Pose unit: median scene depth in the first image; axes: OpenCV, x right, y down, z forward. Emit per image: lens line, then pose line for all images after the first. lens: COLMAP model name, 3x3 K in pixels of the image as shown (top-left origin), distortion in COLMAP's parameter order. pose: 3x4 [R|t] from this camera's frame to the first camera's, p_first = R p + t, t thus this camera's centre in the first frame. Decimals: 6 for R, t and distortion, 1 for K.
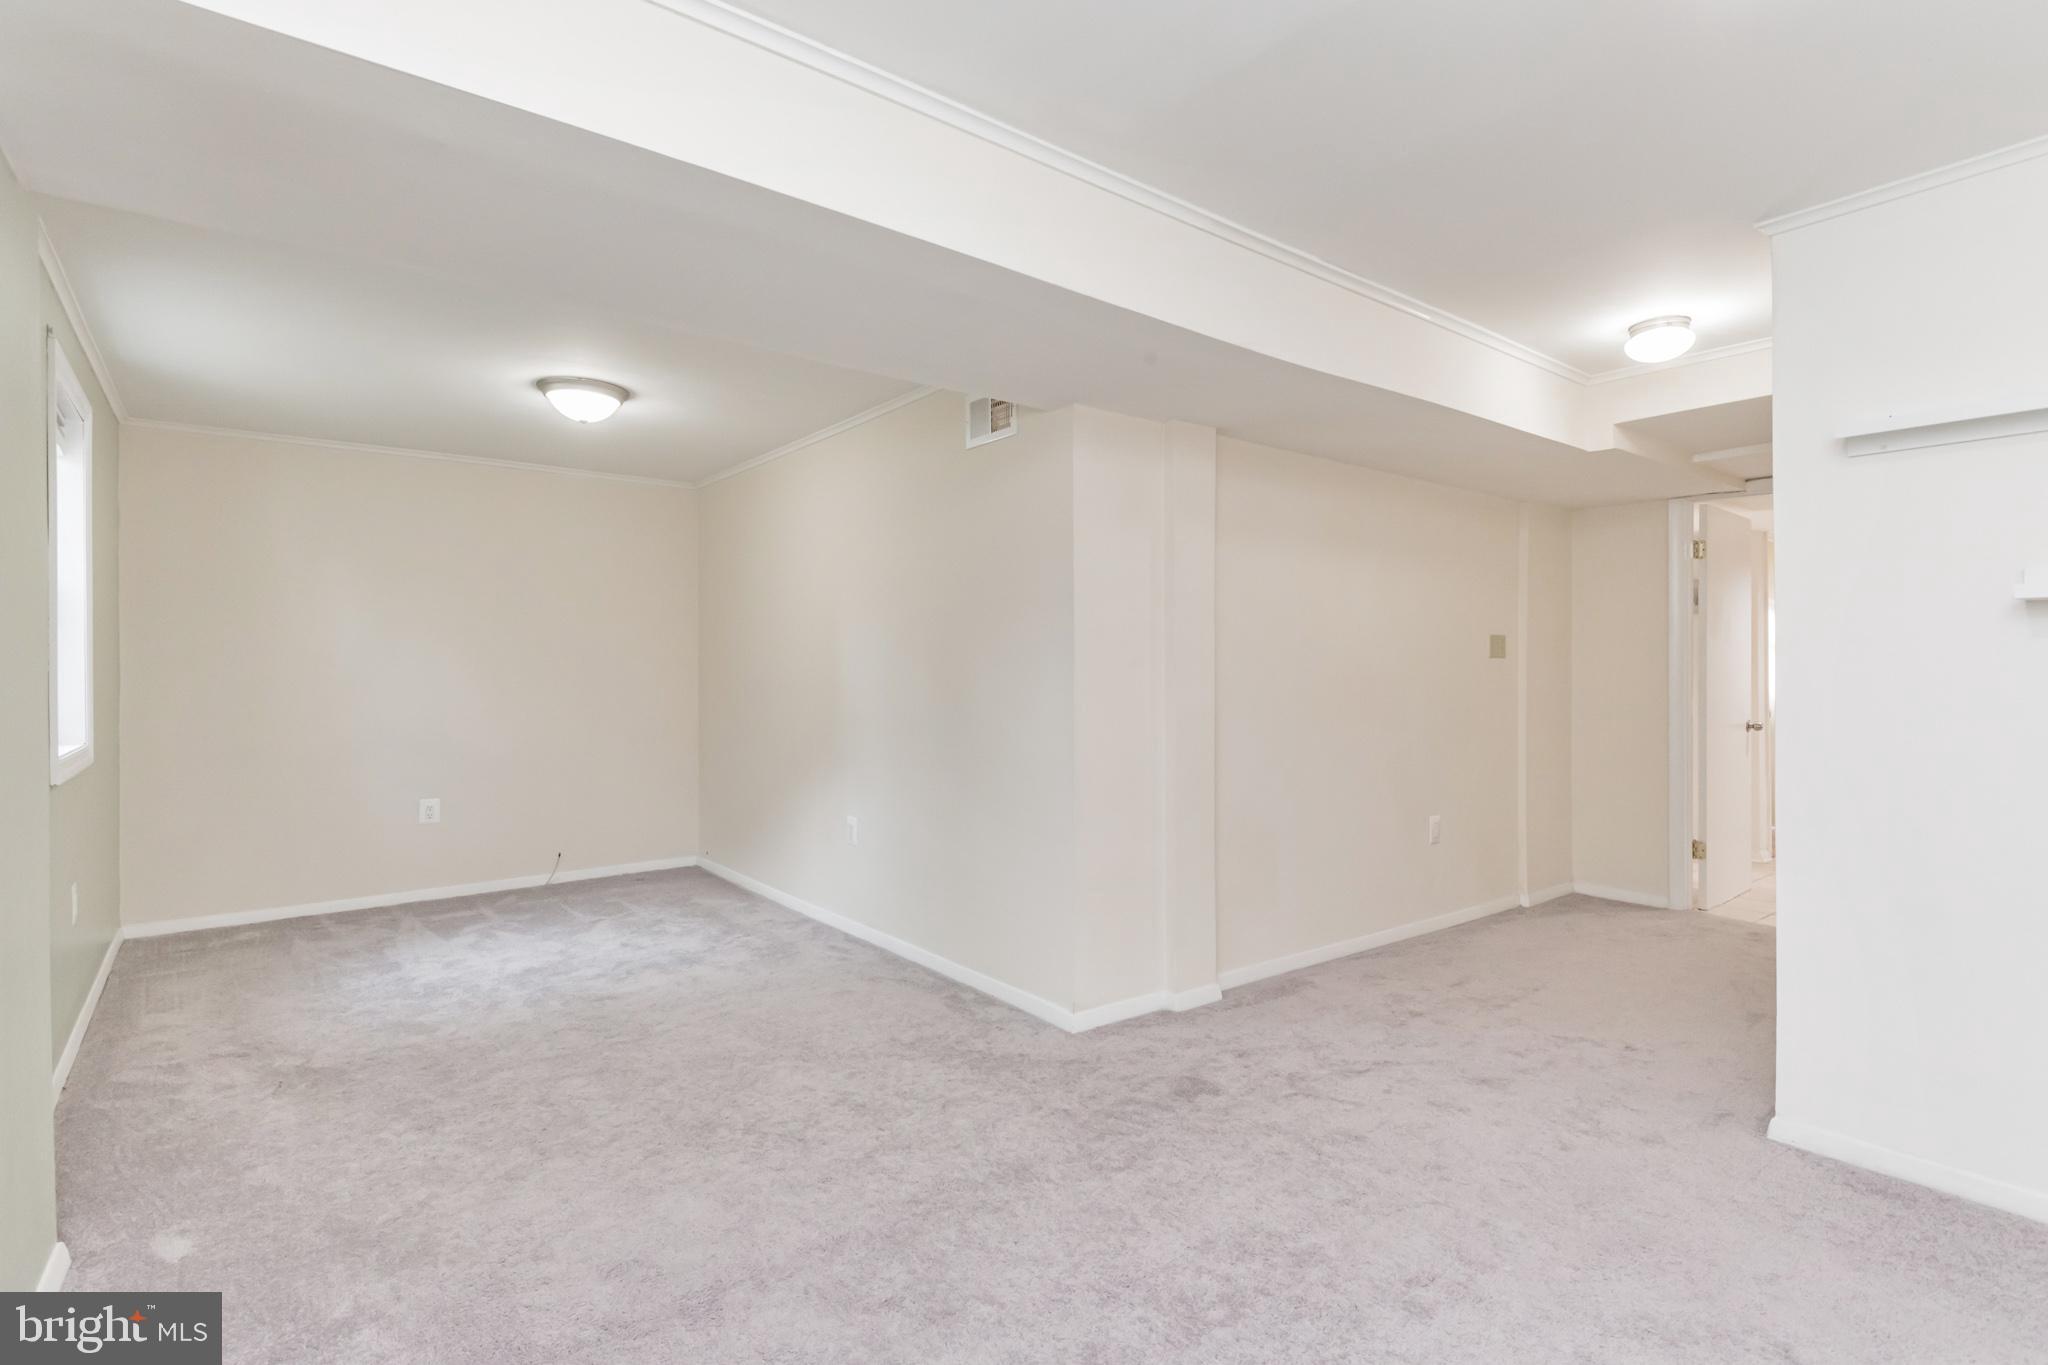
lens RADIAL K [[962.7, 0, 1022.5], [0, 962.7, 679.3], [0, 0, 1]] dist [0.013789, -0.009579]
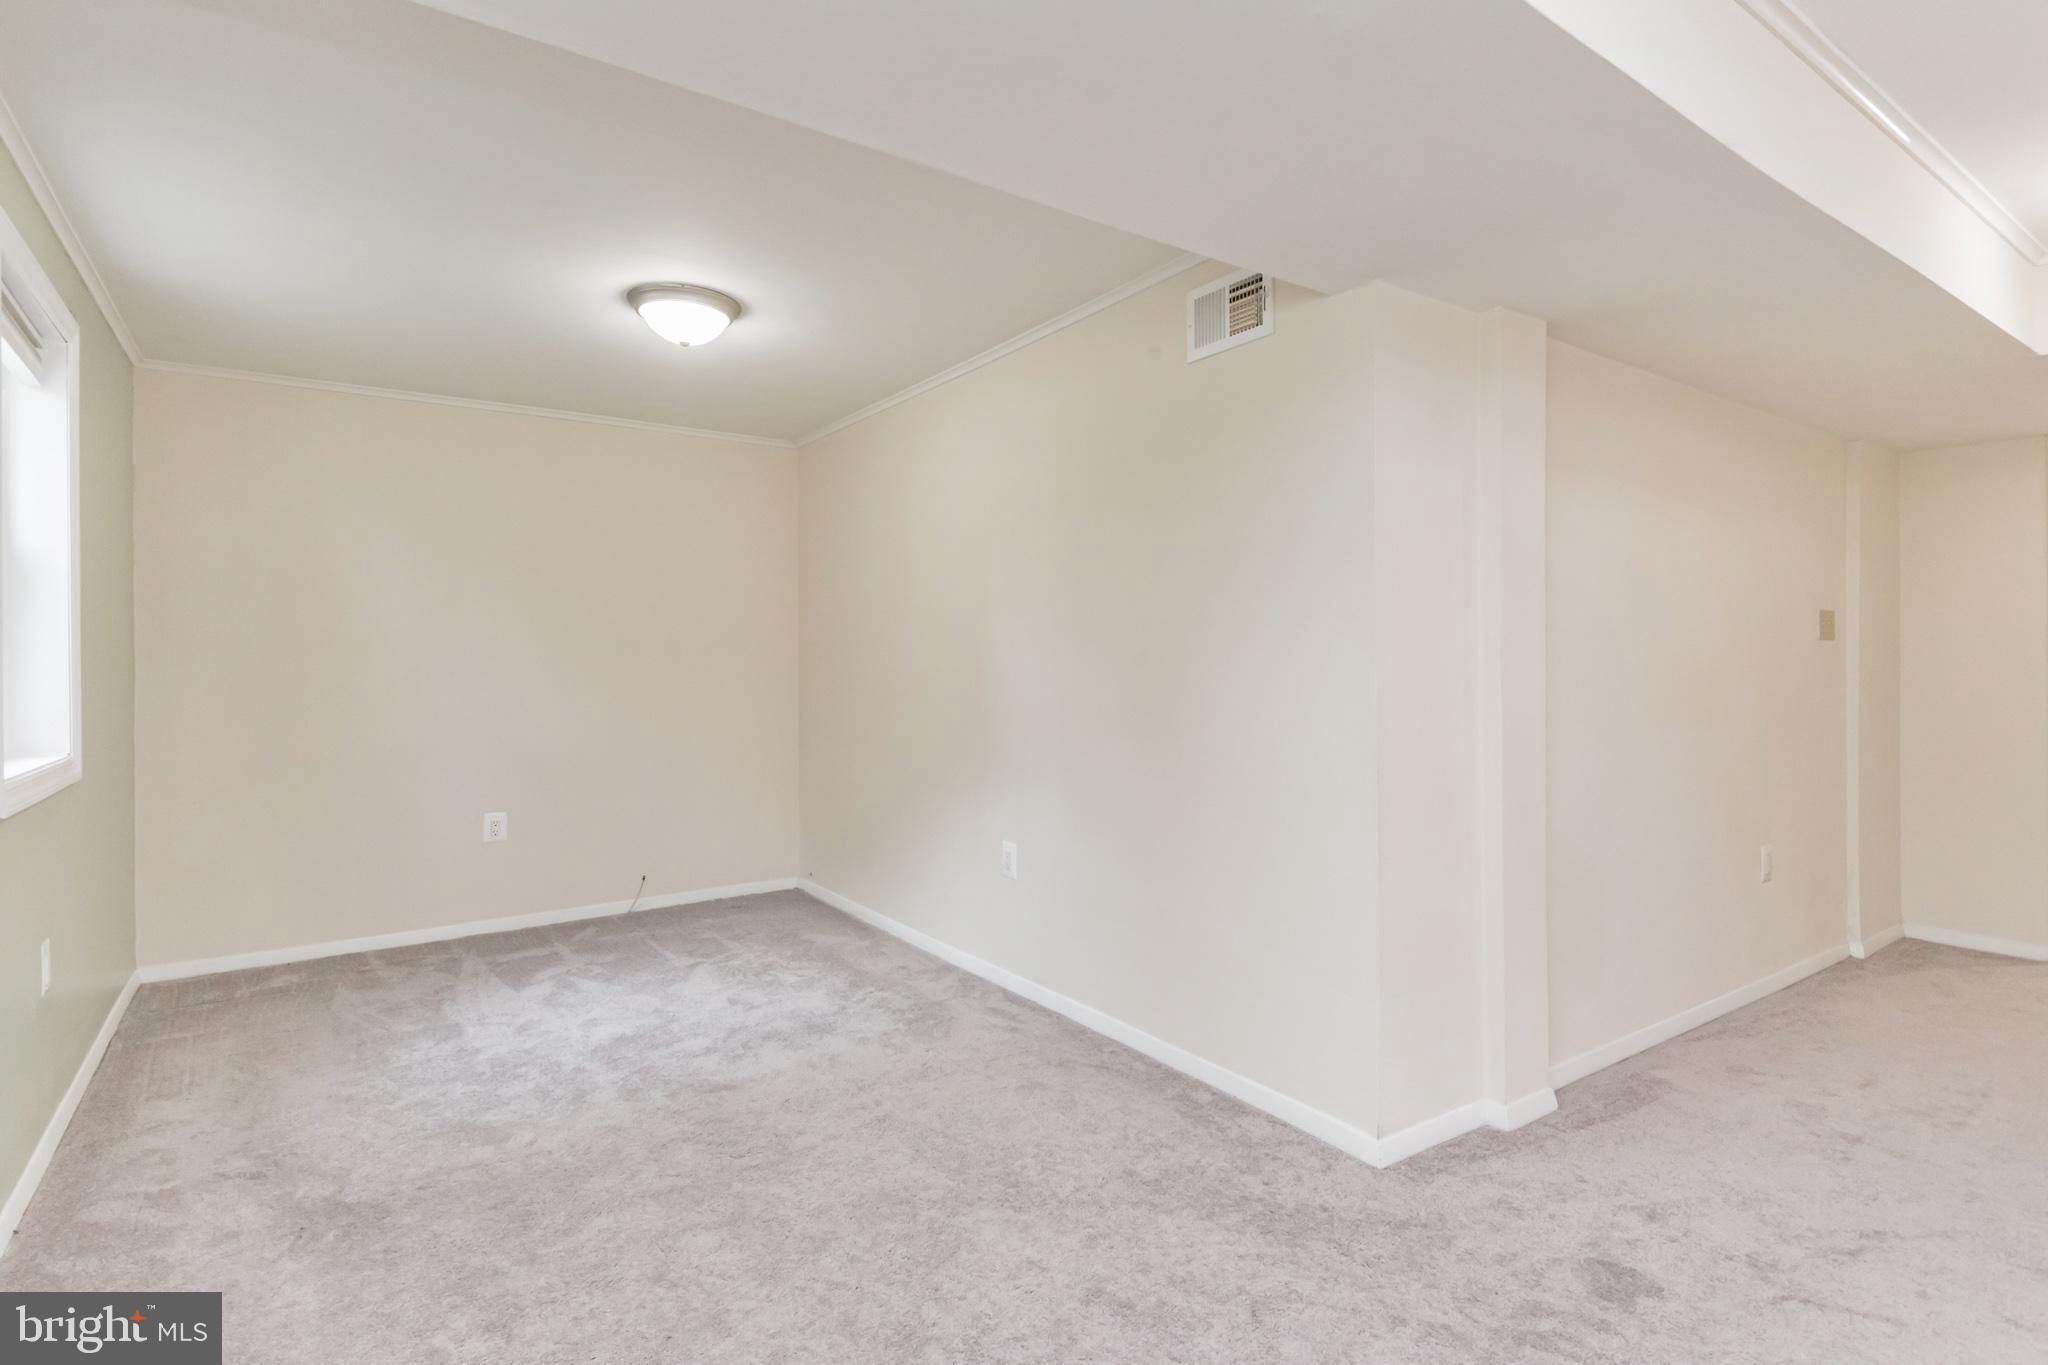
lens RADIAL K [[1000.3, 0, 1037.6], [0, 1000.3, 667.0], [0, 0, 1]] dist [0.003193, -0.002849]
pose [[0.998749, -0.002984, -0.049918, -0.145683], [0.002893, 0.999994, -0.001882, -0.000237], [0.049924, 0.001735, 0.998752, 0.227608]]
